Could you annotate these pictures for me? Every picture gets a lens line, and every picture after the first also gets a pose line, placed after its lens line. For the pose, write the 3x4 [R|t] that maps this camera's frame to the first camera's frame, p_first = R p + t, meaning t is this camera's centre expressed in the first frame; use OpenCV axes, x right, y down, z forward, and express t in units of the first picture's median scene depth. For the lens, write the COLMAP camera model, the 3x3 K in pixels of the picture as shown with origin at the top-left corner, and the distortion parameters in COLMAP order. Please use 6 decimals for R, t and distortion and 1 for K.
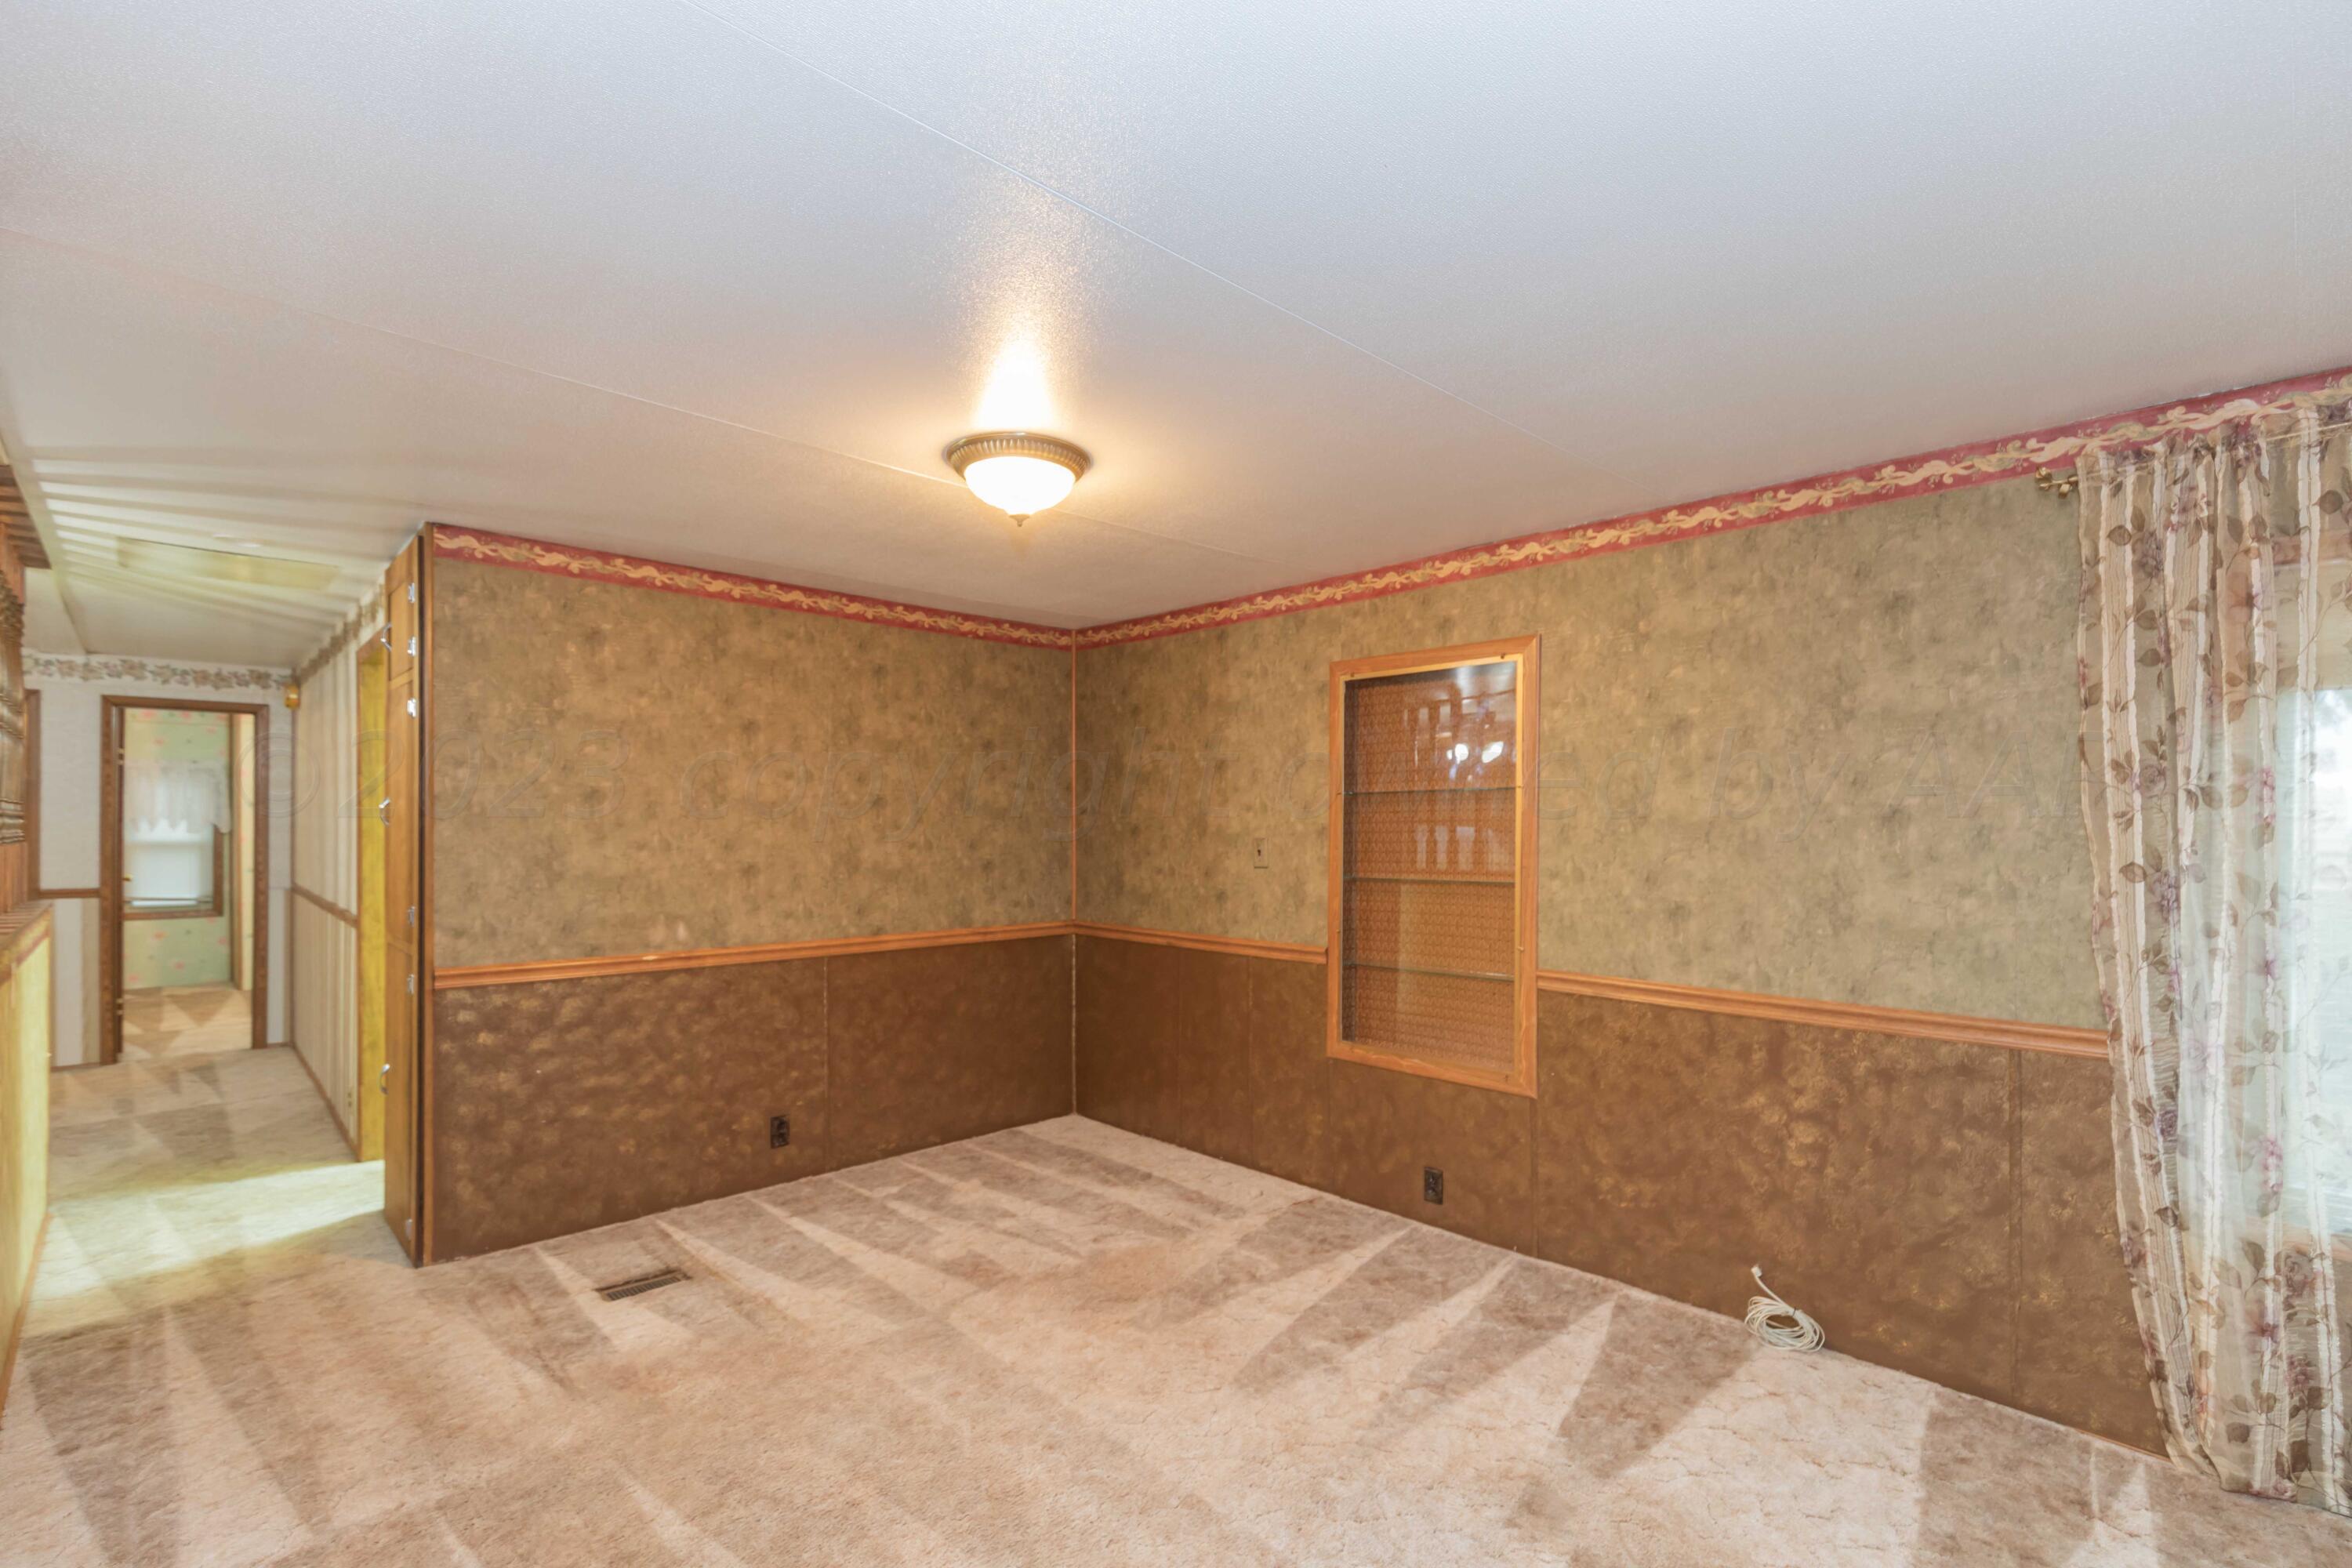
lens RADIAL K [[1085.0, 0, 1174.3], [0, 1085.0, 826.5], [0, 0, 1]] dist [-0.001342, -0.000617]
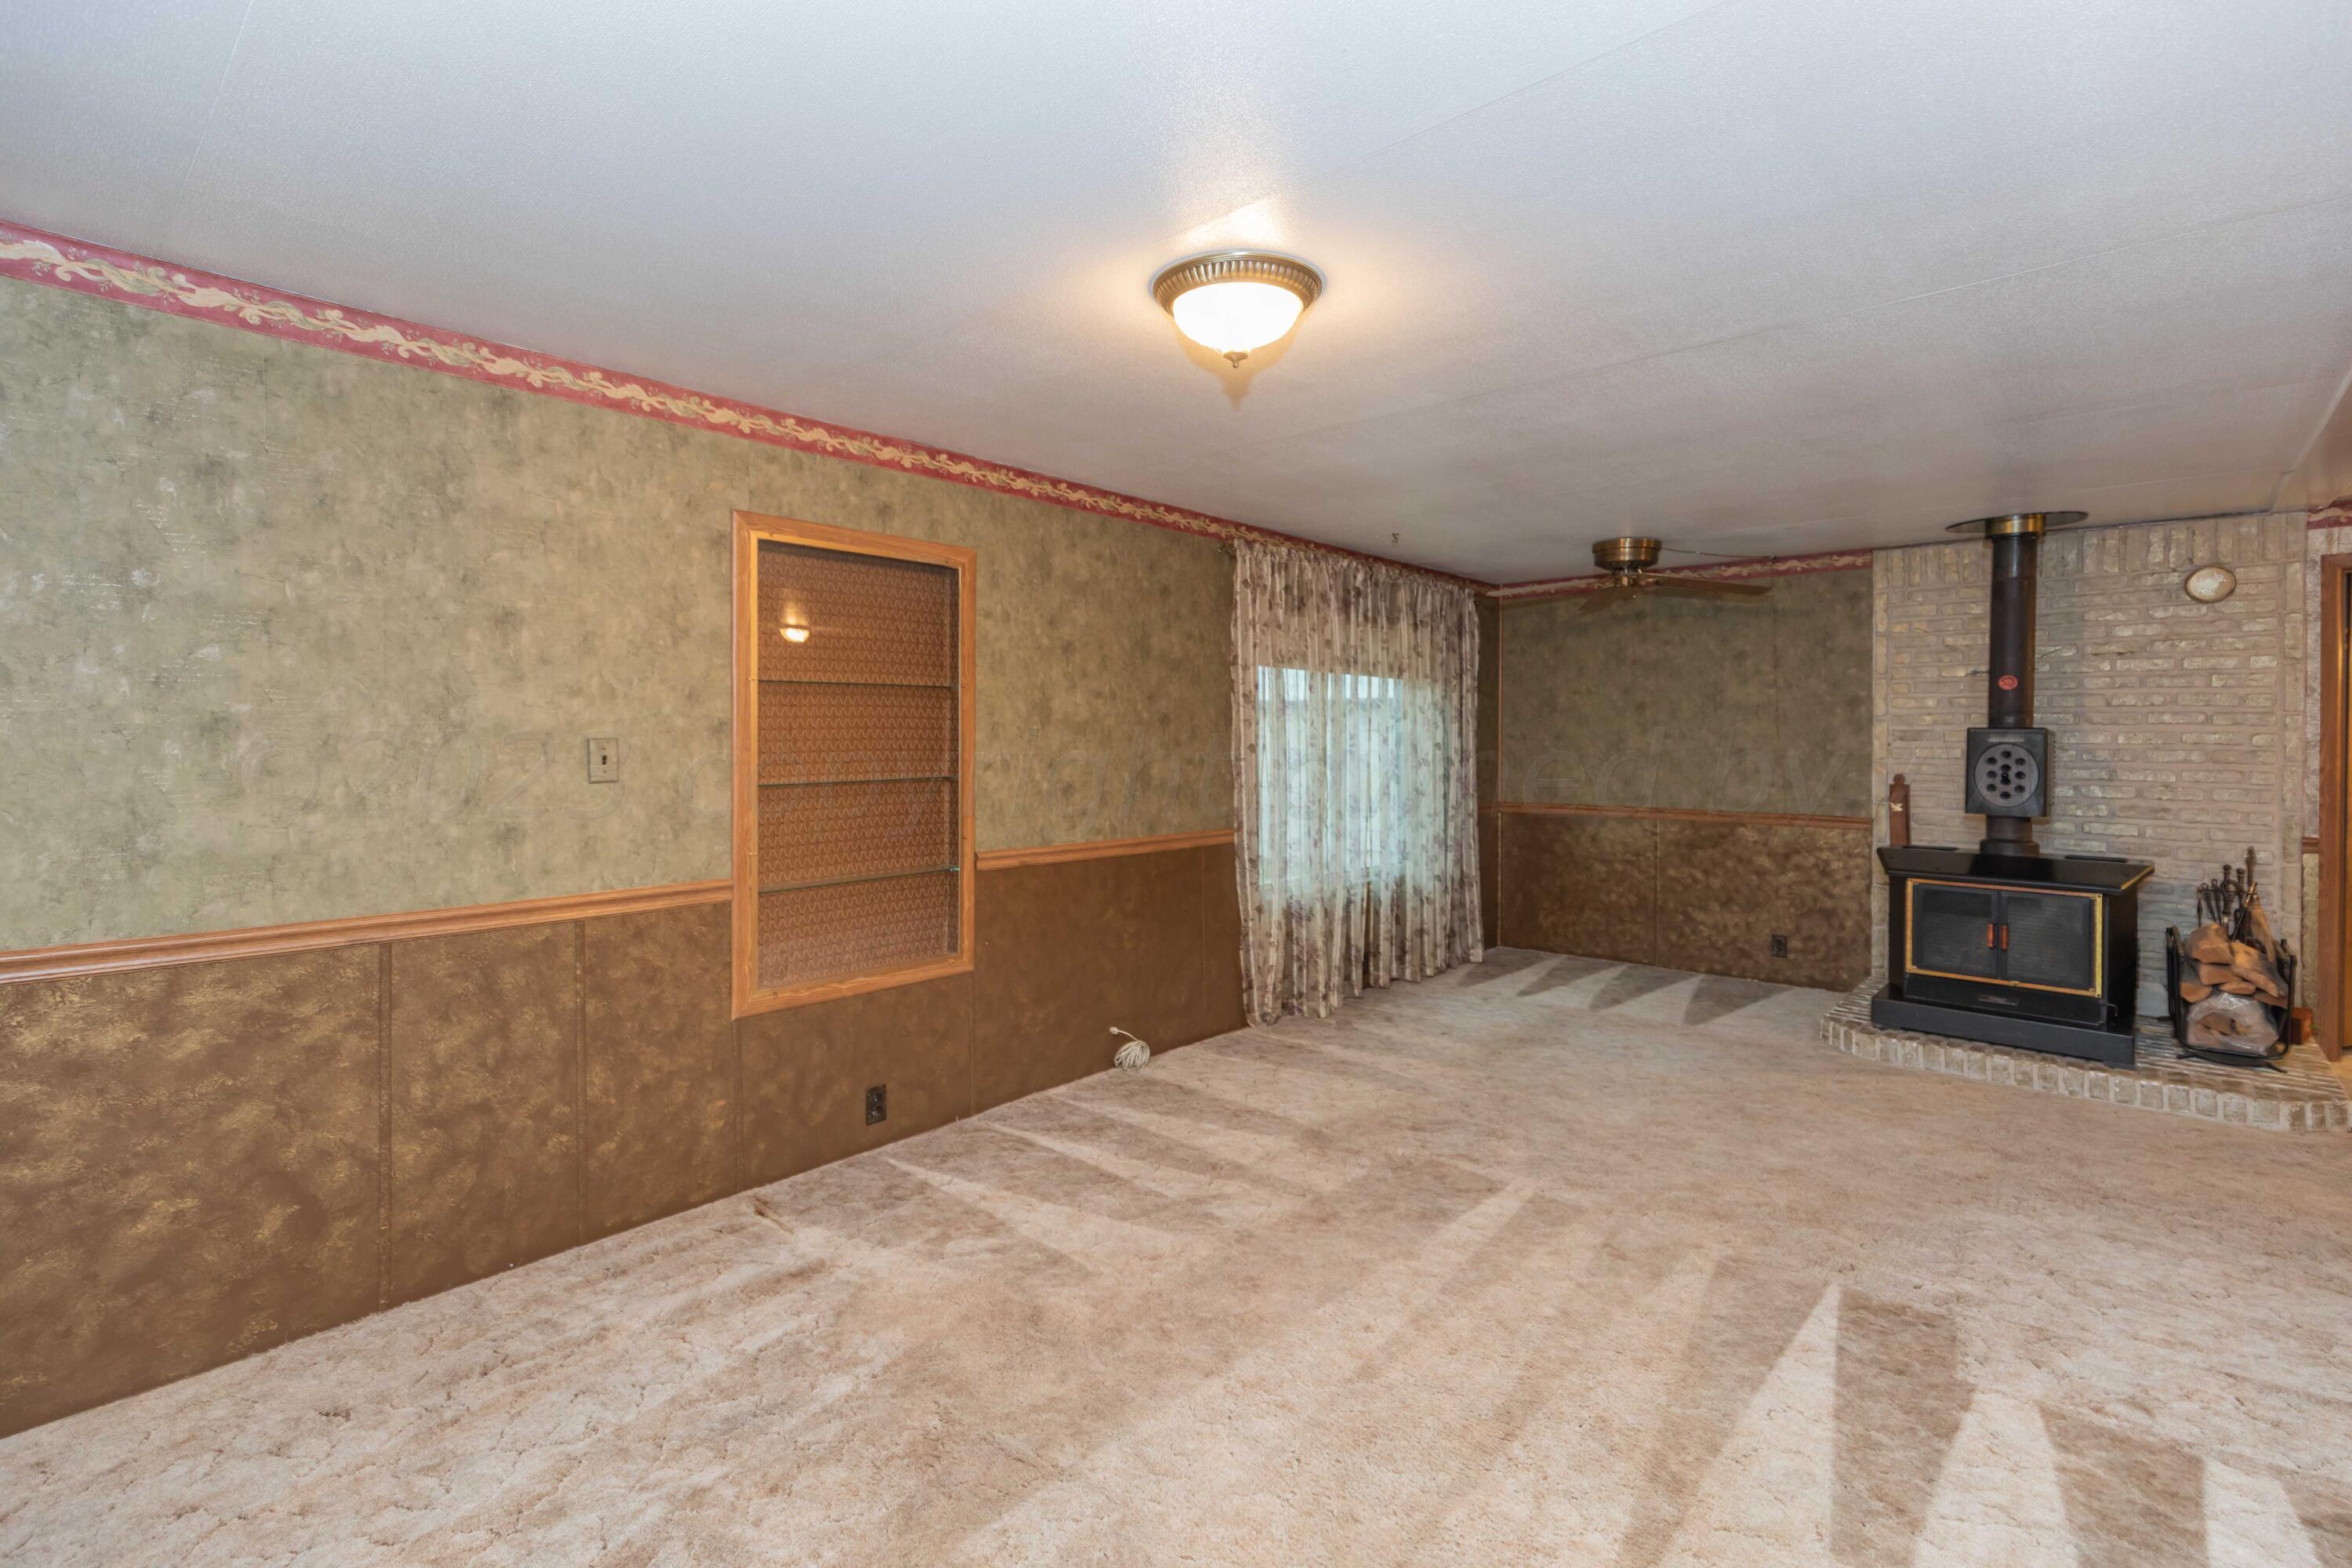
lens RADIAL K [[1041.7, 0, 1174.2], [0, 1041.7, 762.2], [0, 0, 1]] dist [-0.000059, 0.000031]
pose [[-0.078950, -0.017533, 0.996724, -0.685843], [0.007744, 0.999804, 0.018201, 0.019960], [-0.996849, 0.009155, -0.078799, 0.821259]]
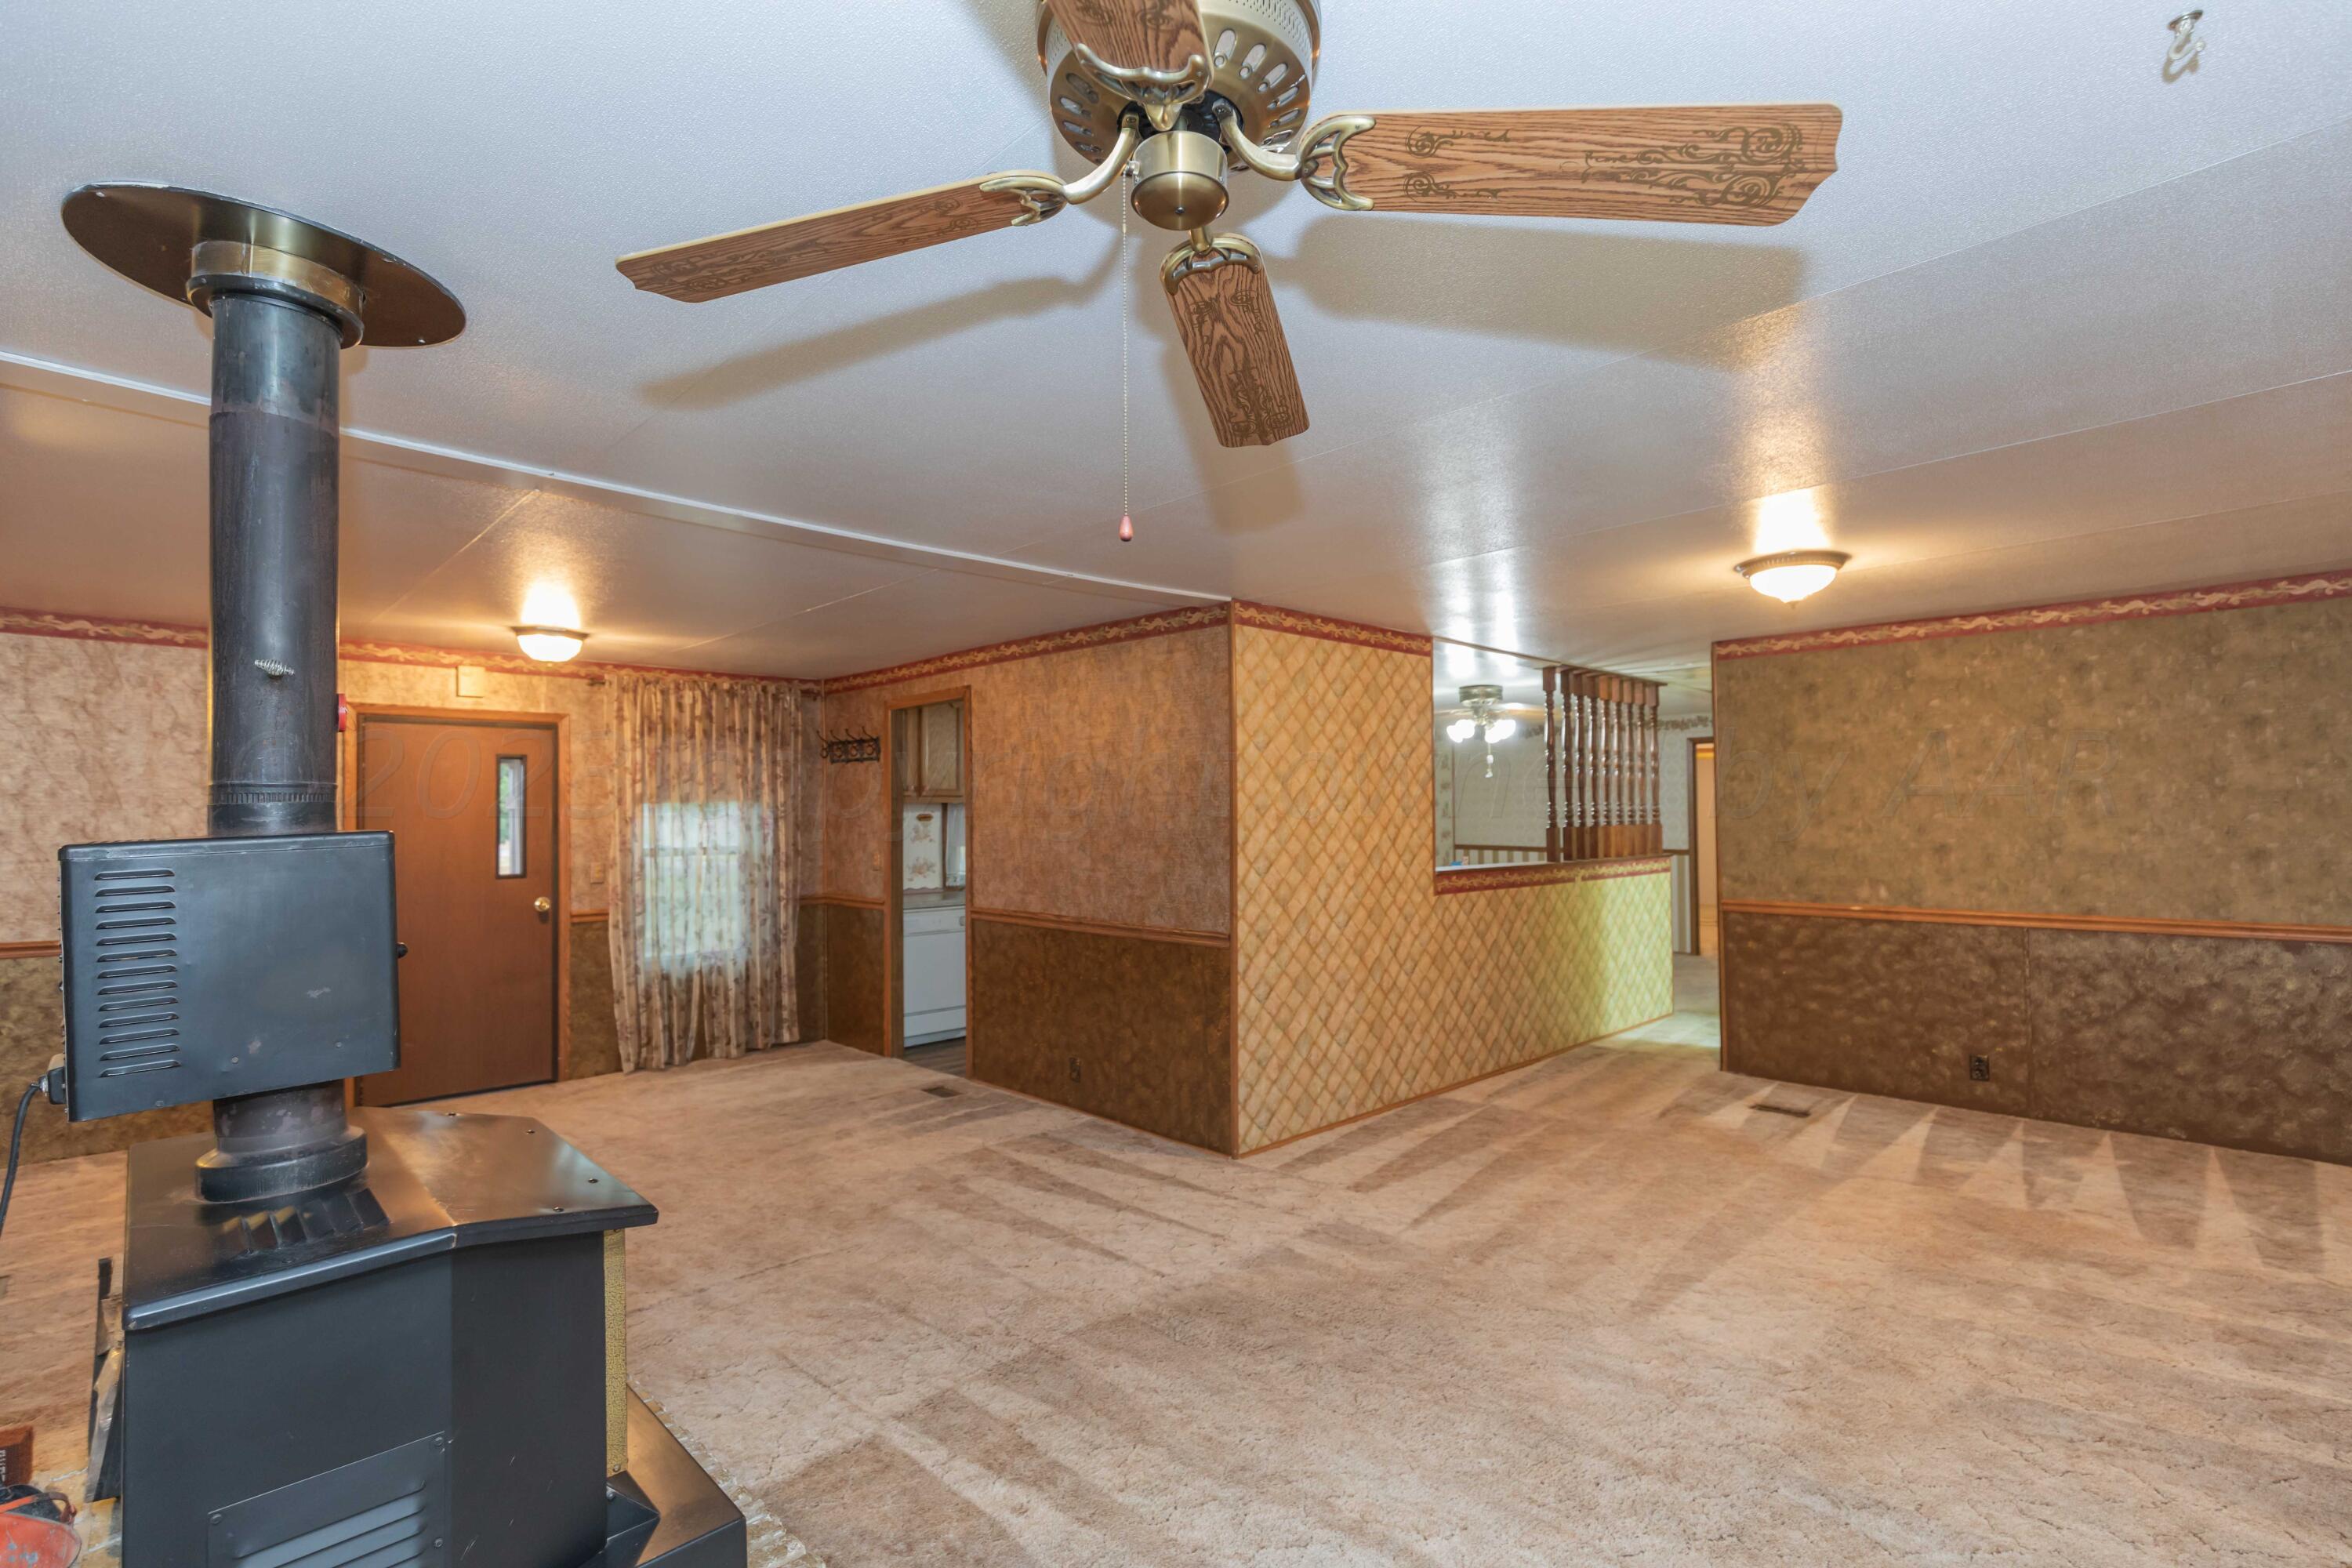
lens RADIAL K [[1079.0, 0, 1198.5], [0, 1079.0, 796.9], [0, 0, 1]] dist [-0.000653, -0.000036]
pose [[0.000027, -0.022905, -0.999738, 0.937562], [0.007537, 0.999709, -0.022904, 0.002483], [0.999972, -0.007535, 0.000199, 0.153318]]
